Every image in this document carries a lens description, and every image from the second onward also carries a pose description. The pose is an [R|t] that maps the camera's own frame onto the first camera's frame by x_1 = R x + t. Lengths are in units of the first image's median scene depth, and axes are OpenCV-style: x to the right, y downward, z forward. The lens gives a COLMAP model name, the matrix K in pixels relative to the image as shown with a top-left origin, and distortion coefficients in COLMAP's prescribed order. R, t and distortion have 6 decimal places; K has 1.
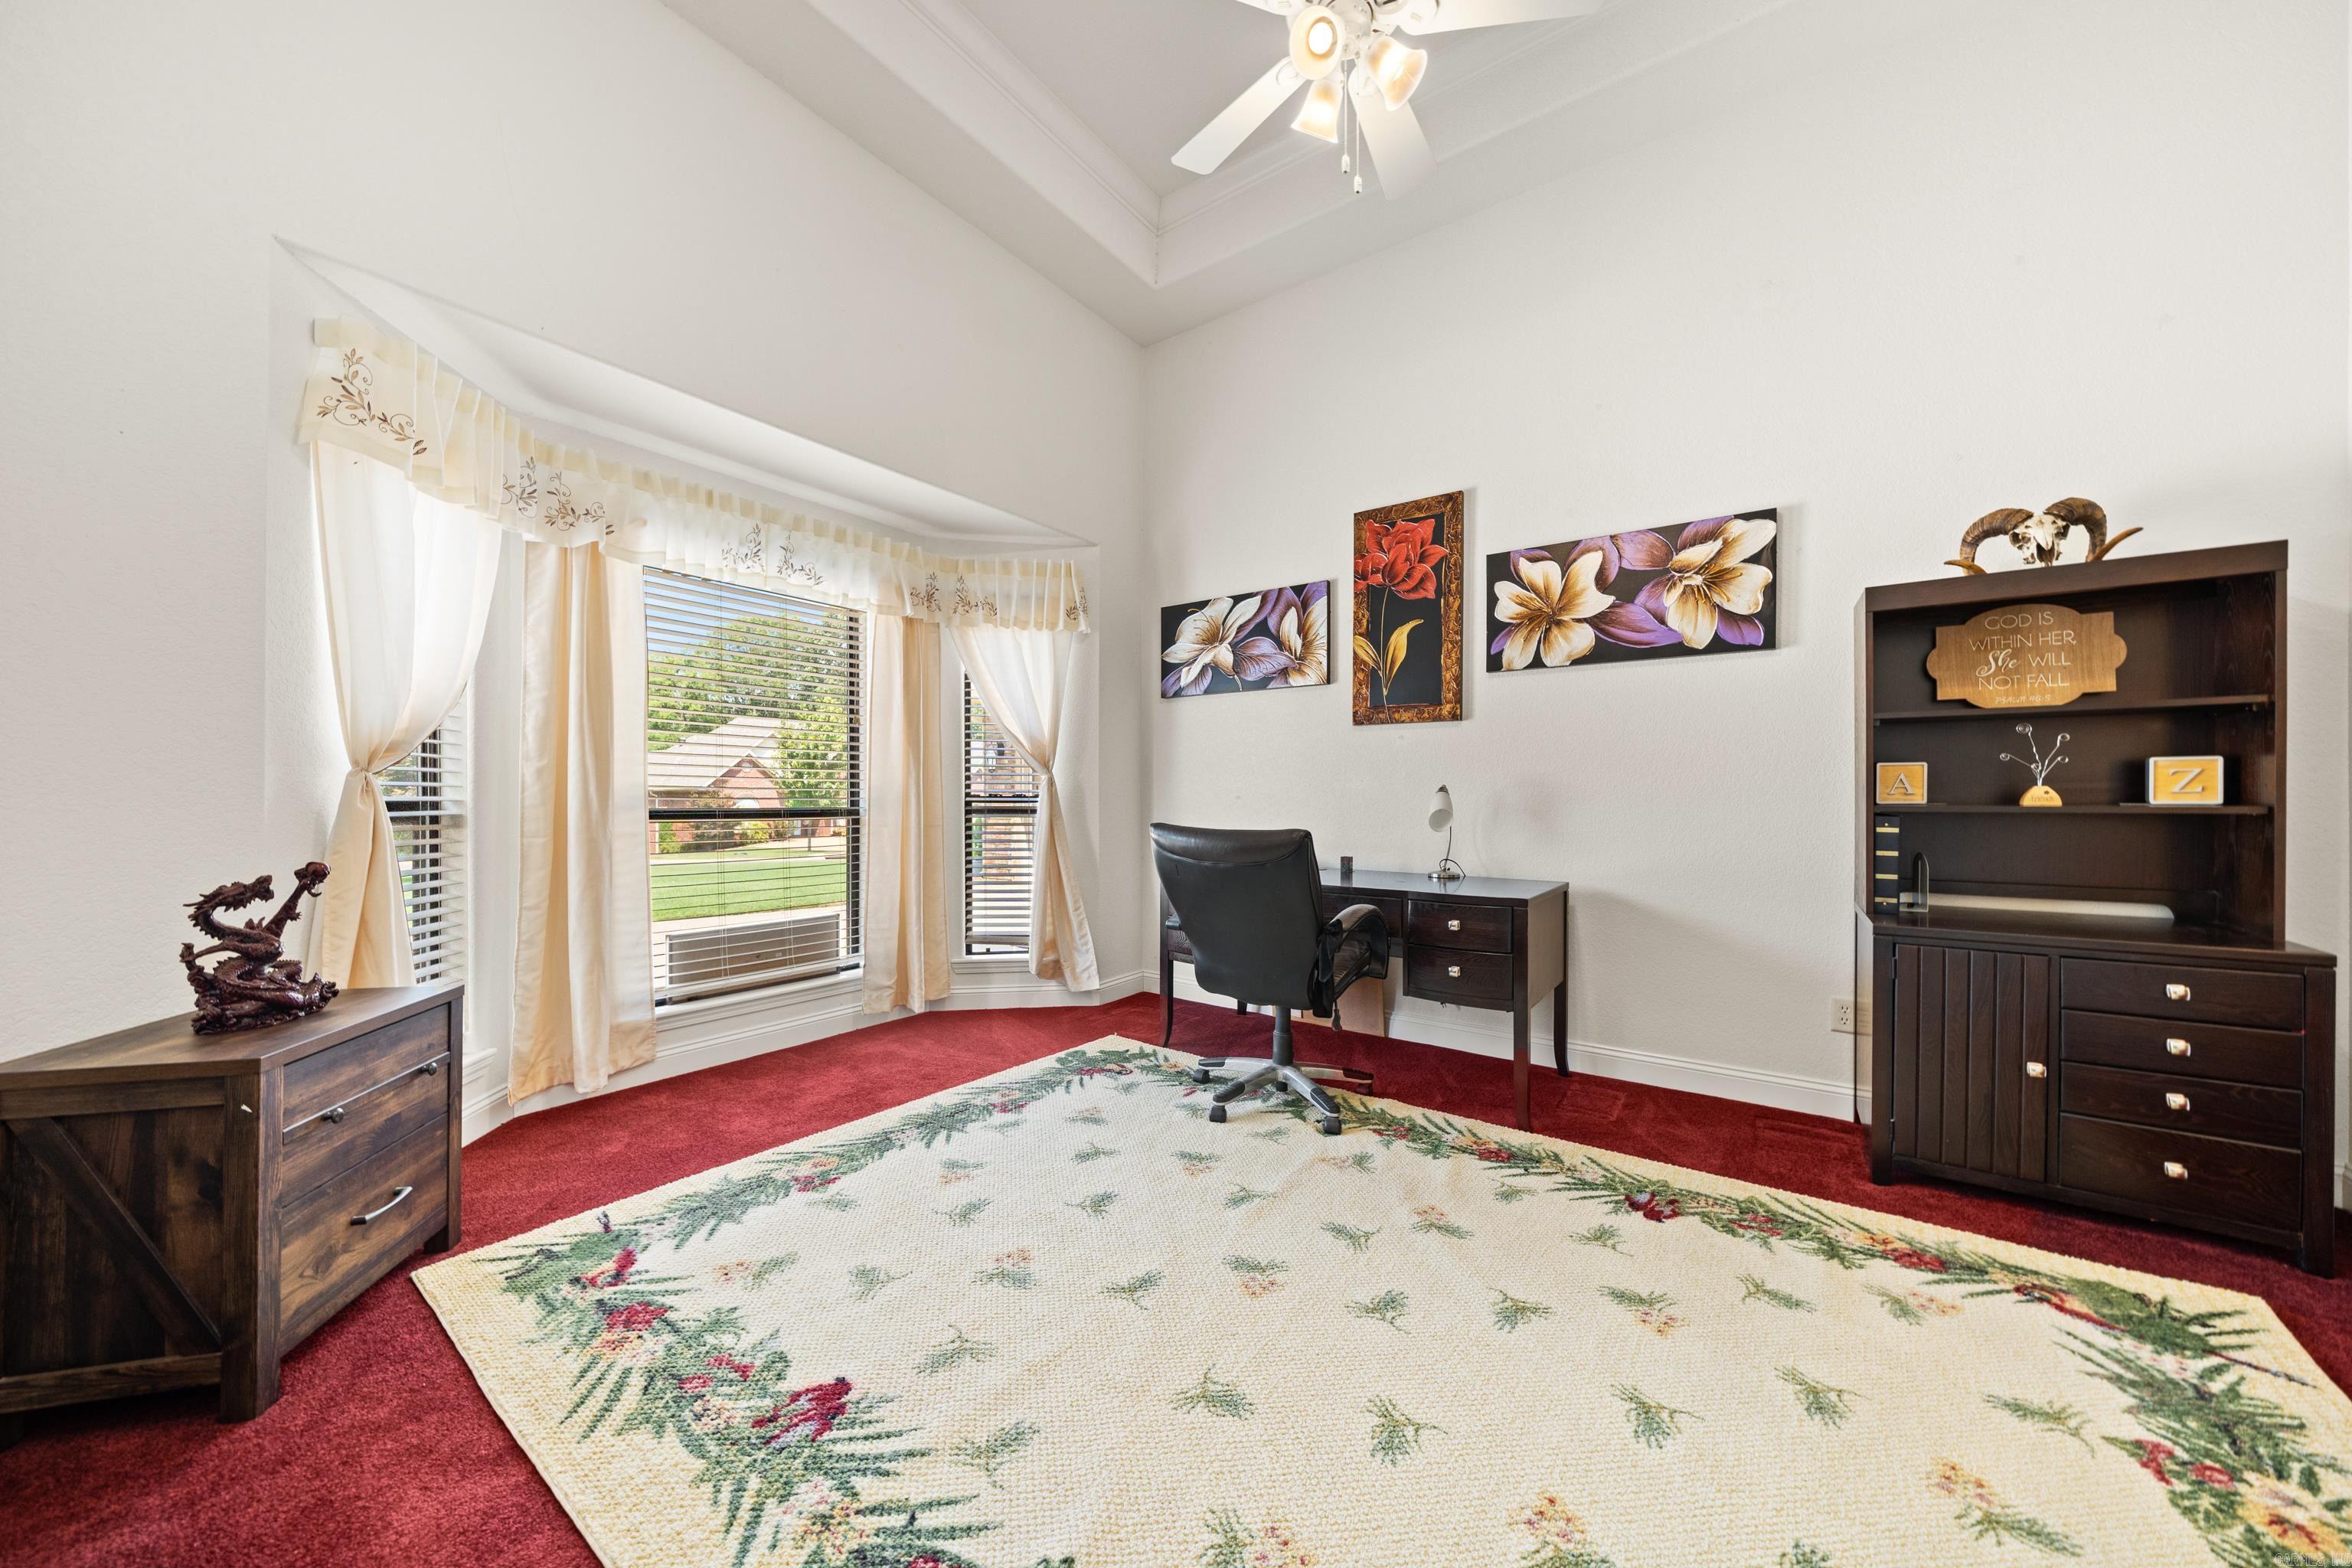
lens RADIAL K [[818.3, 0, 1090.2], [0, 818.3, 792.8], [0, 0, 1]] dist [-0.005197, -0.000292]
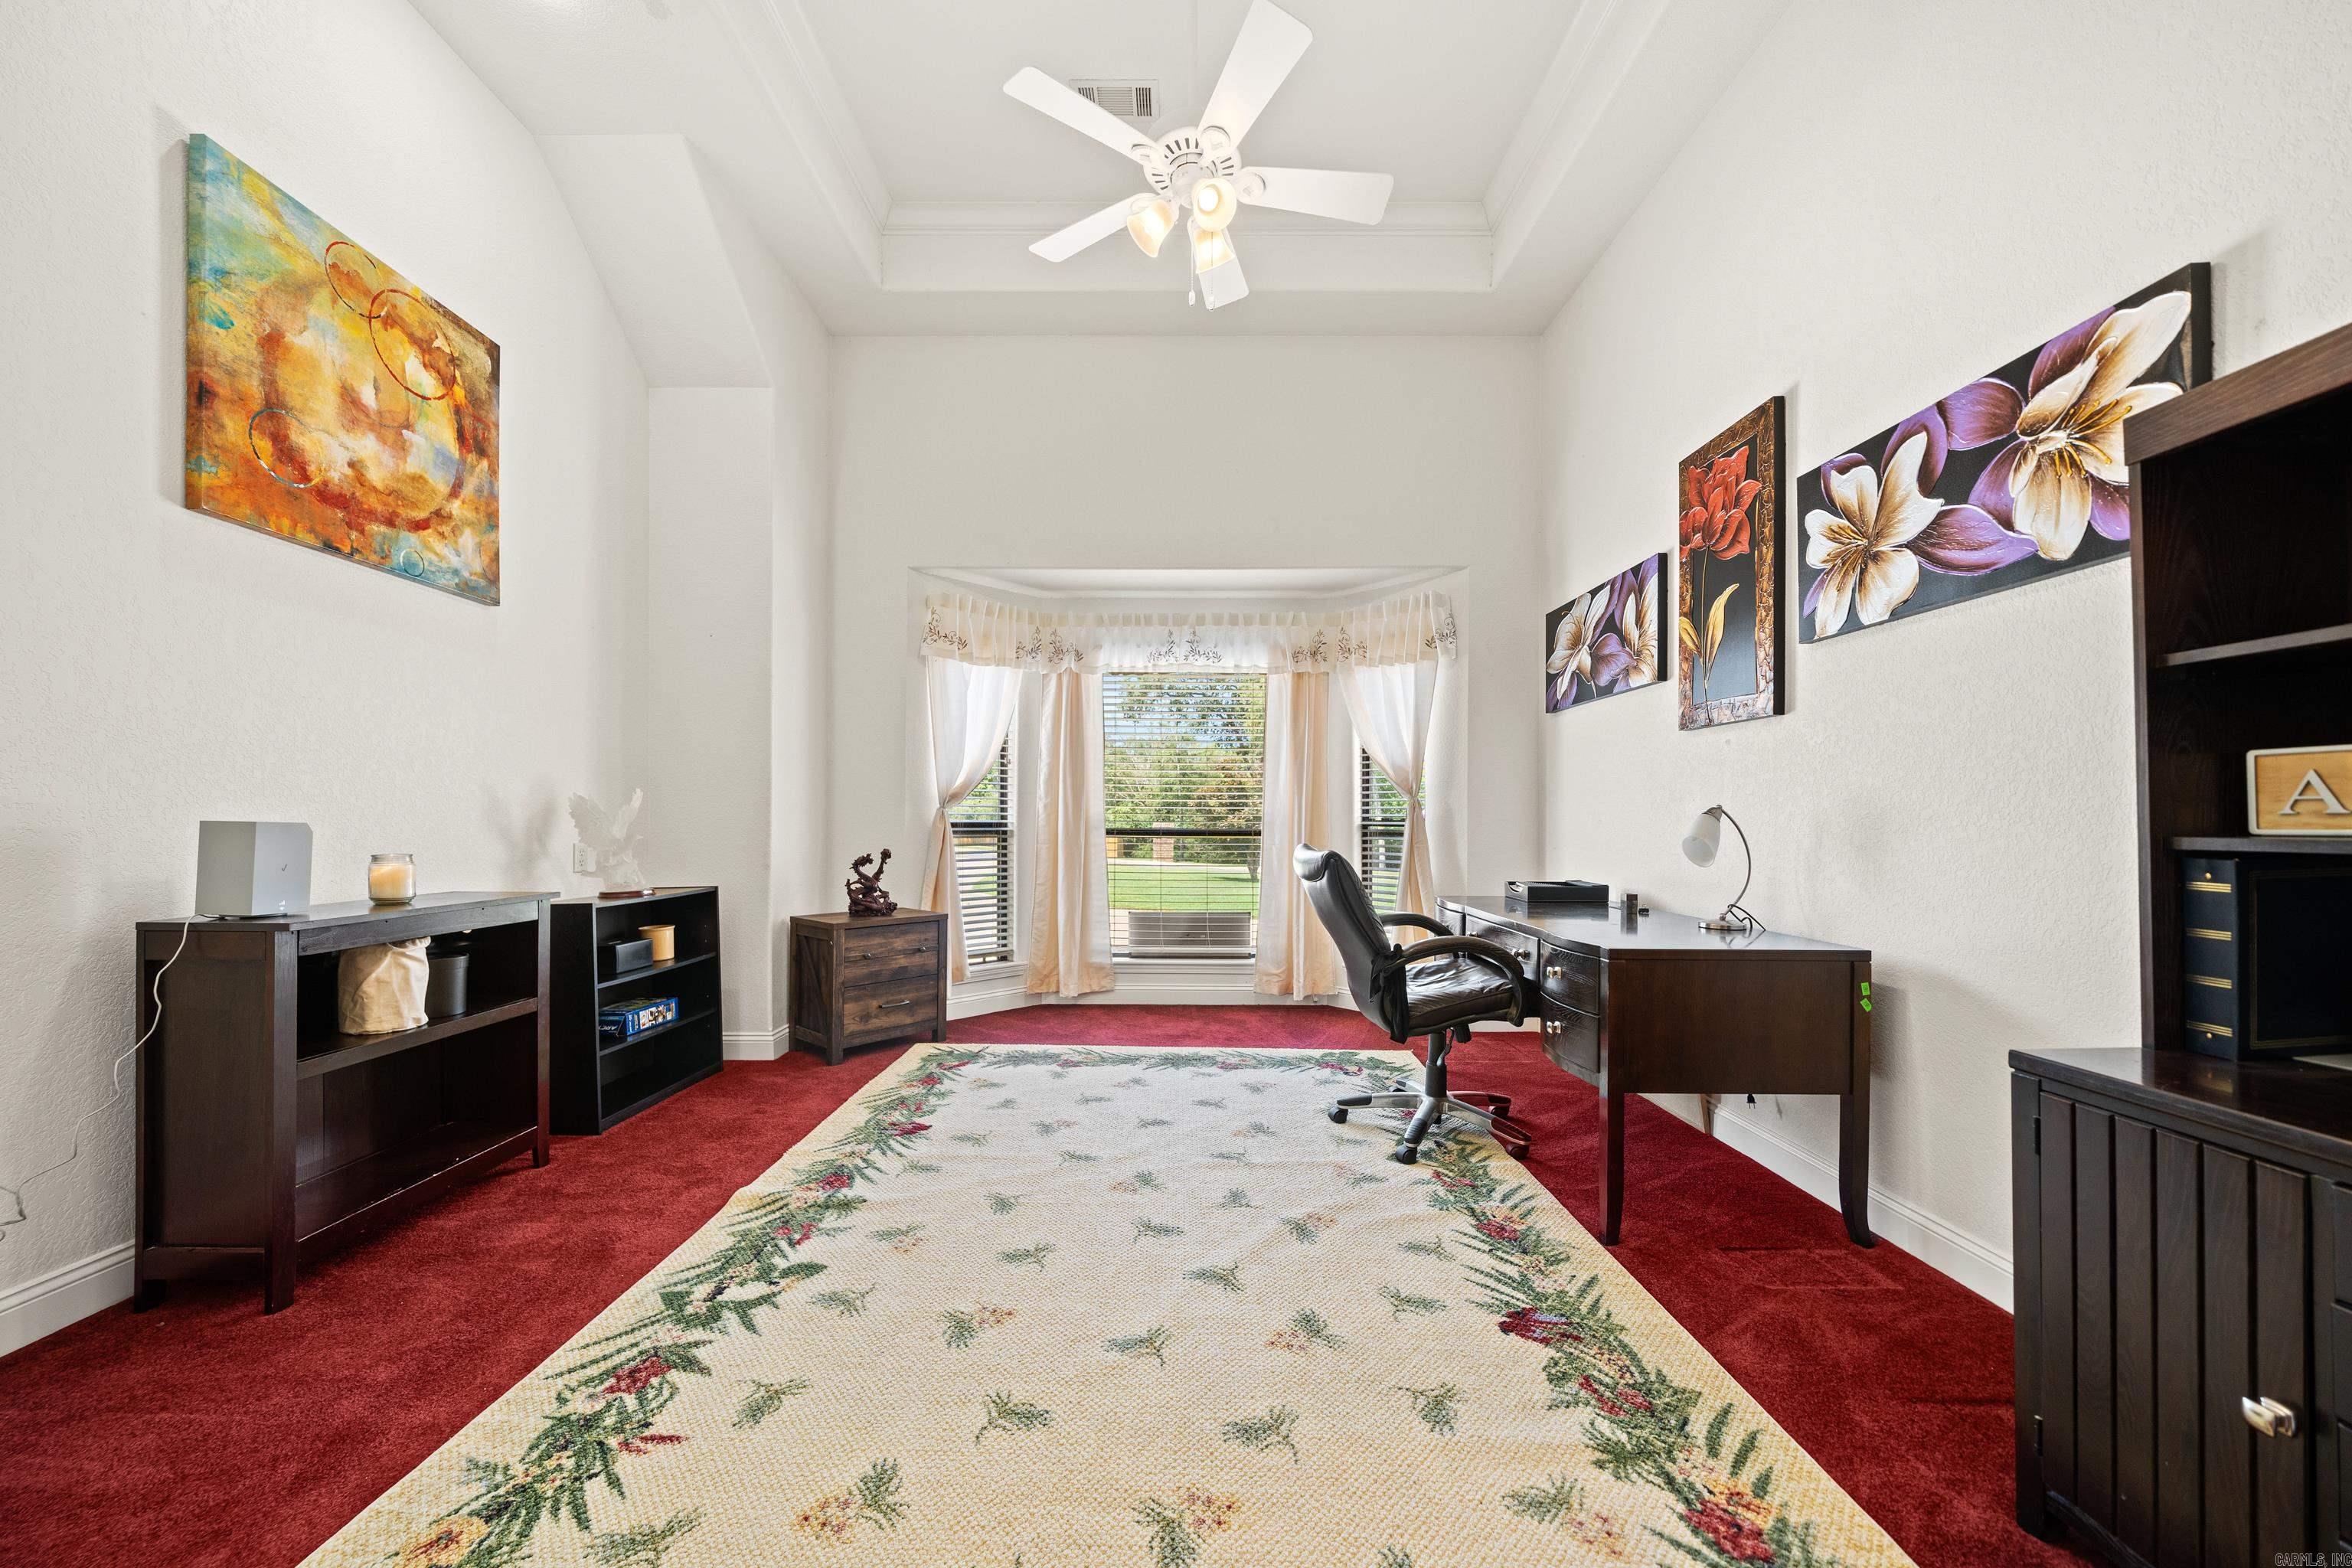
lens RADIAL K [[838.8, 0, 1175.9], [0, 838.8, 808.9], [0, 0, 1]] dist [-0.001116, -0.000110]
pose [[0.590269, -0.011019, -0.807131, 0.818177], [0.002741, 0.999928, -0.011647, 0.001886], [0.807202, 0.004662, 0.590257, 0.153382]]
